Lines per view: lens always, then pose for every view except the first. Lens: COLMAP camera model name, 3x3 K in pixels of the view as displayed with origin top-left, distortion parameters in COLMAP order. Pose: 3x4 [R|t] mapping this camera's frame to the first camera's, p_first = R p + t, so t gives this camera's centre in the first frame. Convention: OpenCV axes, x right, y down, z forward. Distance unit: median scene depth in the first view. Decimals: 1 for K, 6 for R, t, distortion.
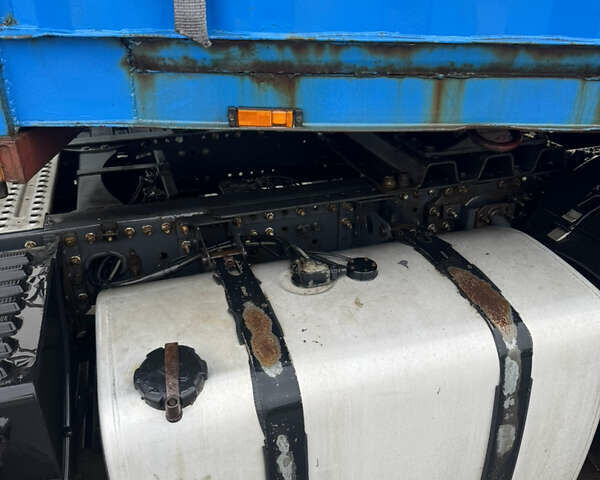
lens RADIAL K [[550.8, 0, 300.0], [0, 550.8, 240.0], [0, 0, 1]] dist [-0.006240, -0.011758]
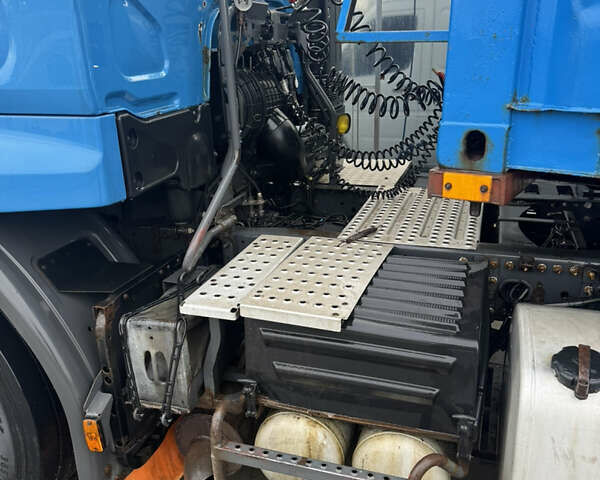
lens RADIAL K [[550.8, 0, 300.0], [0, 550.8, 240.0], [0, 0, 1]] dist [-0.006240, -0.011758]
pose [[0.798864, 0.173644, -0.575902, -0.048033], [-0.246740, 0.967767, -0.050468, 0.122165], [0.548575, 0.182415, 0.815959, -0.303376]]
